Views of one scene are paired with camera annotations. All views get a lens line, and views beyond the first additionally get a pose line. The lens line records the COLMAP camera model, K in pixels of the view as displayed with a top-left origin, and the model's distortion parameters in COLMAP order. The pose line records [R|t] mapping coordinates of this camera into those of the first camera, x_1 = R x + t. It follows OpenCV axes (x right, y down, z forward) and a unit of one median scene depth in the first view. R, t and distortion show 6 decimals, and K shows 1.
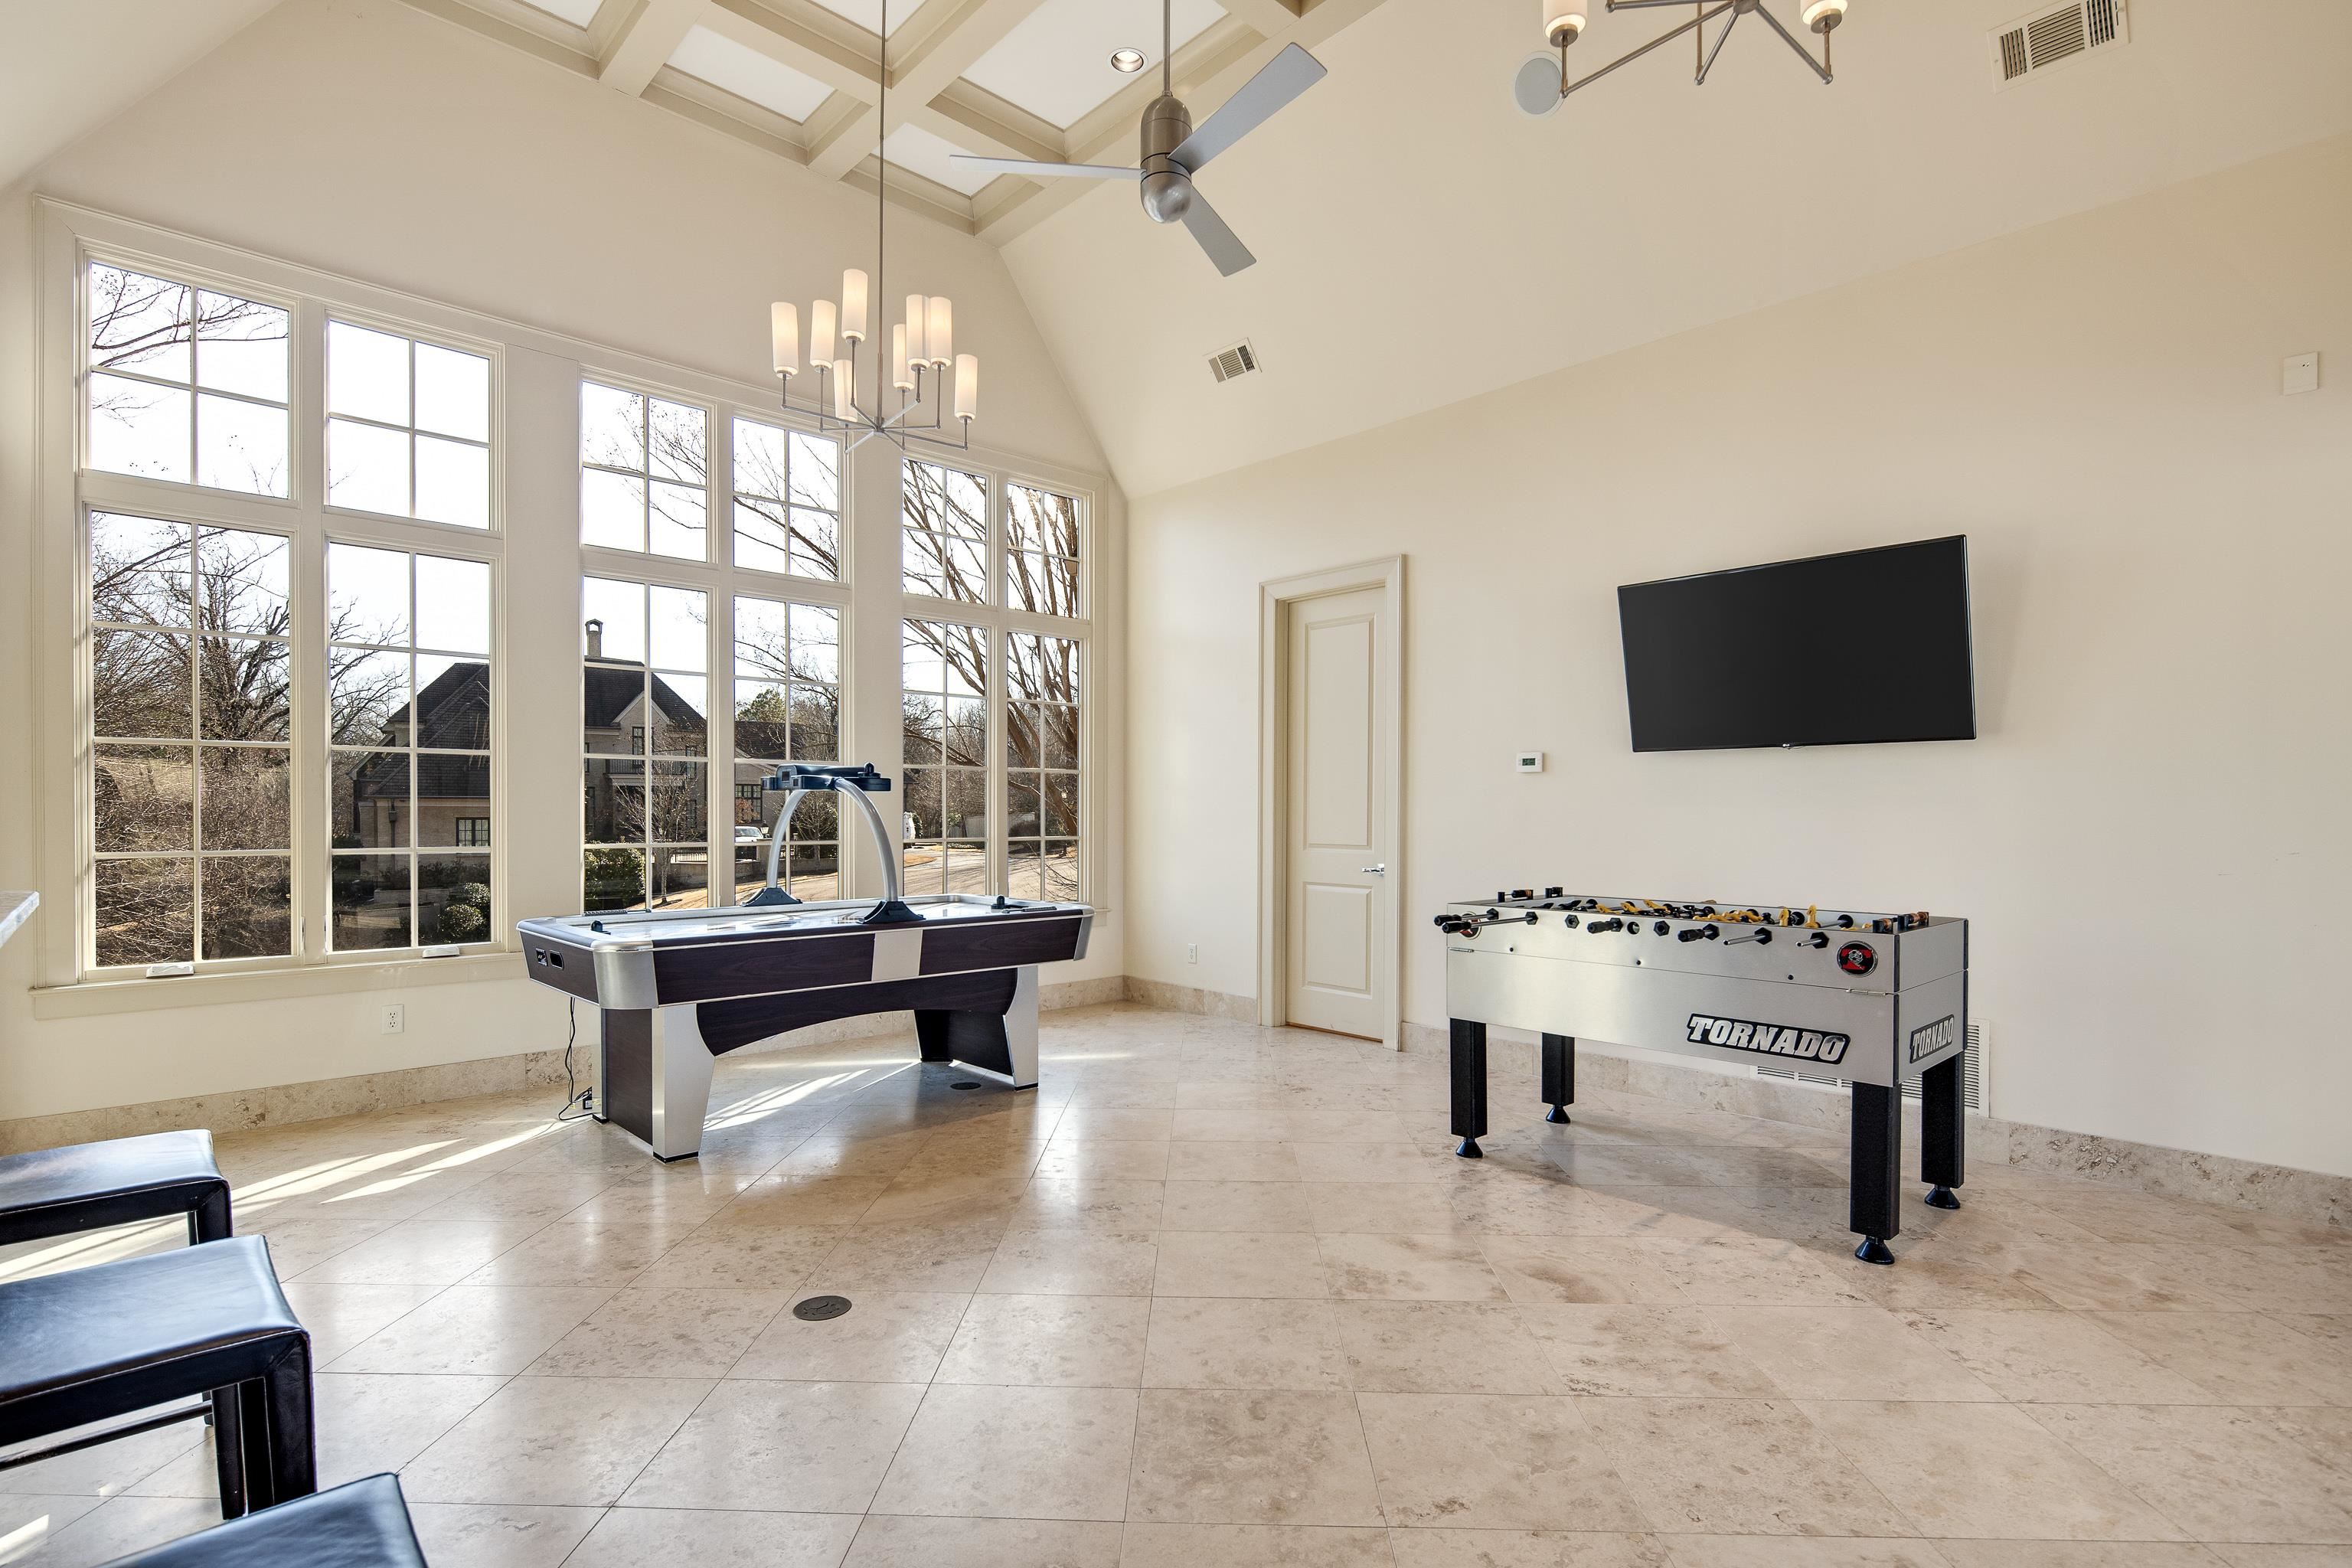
lens RADIAL K [[1128.4, 0, 1188.1], [0, 1128.4, 806.2], [0, 0, 1]] dist [0.002971, -0.000055]
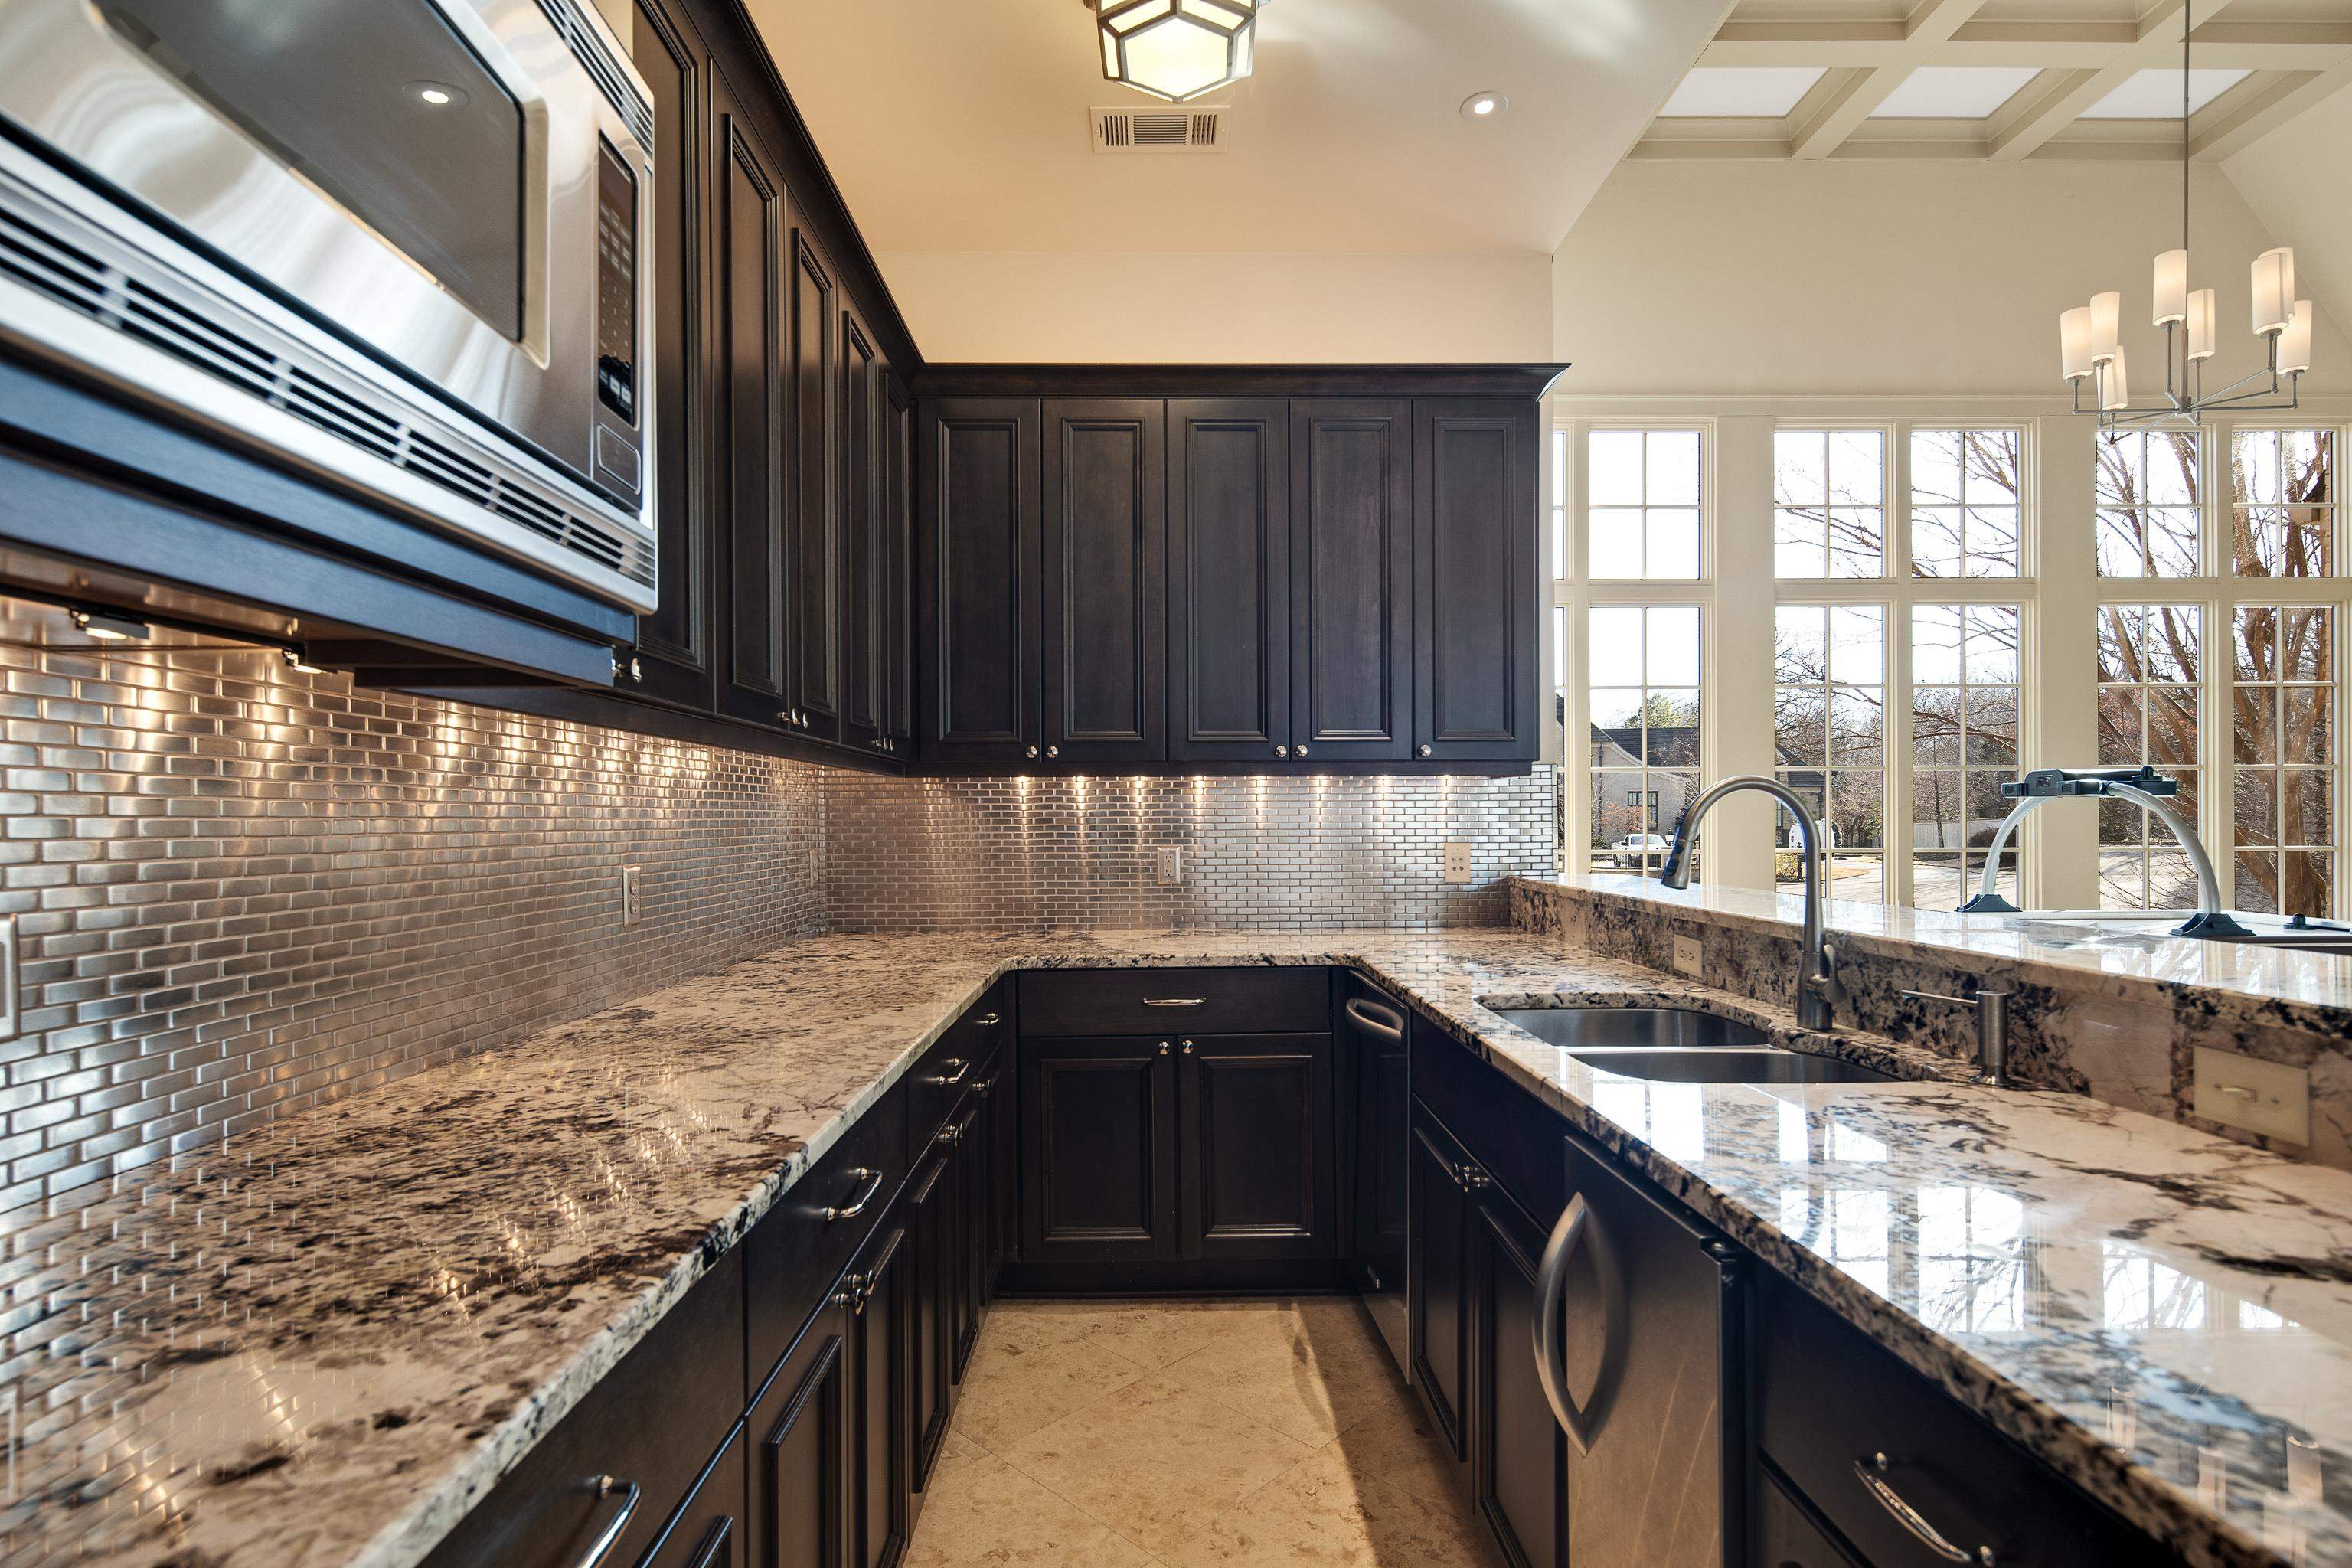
lens RADIAL K [[1128.4, 0, 1173.5], [0, 1128.4, 797.1], [0, 0, 1]] dist [0.002971, -0.000055]
pose [[0.742205, -0.025282, -0.669695, -0.230349], [0.014708, 0.999662, -0.021439, -0.002973], [0.670011, 0.006063, 0.742326, -0.207554]]
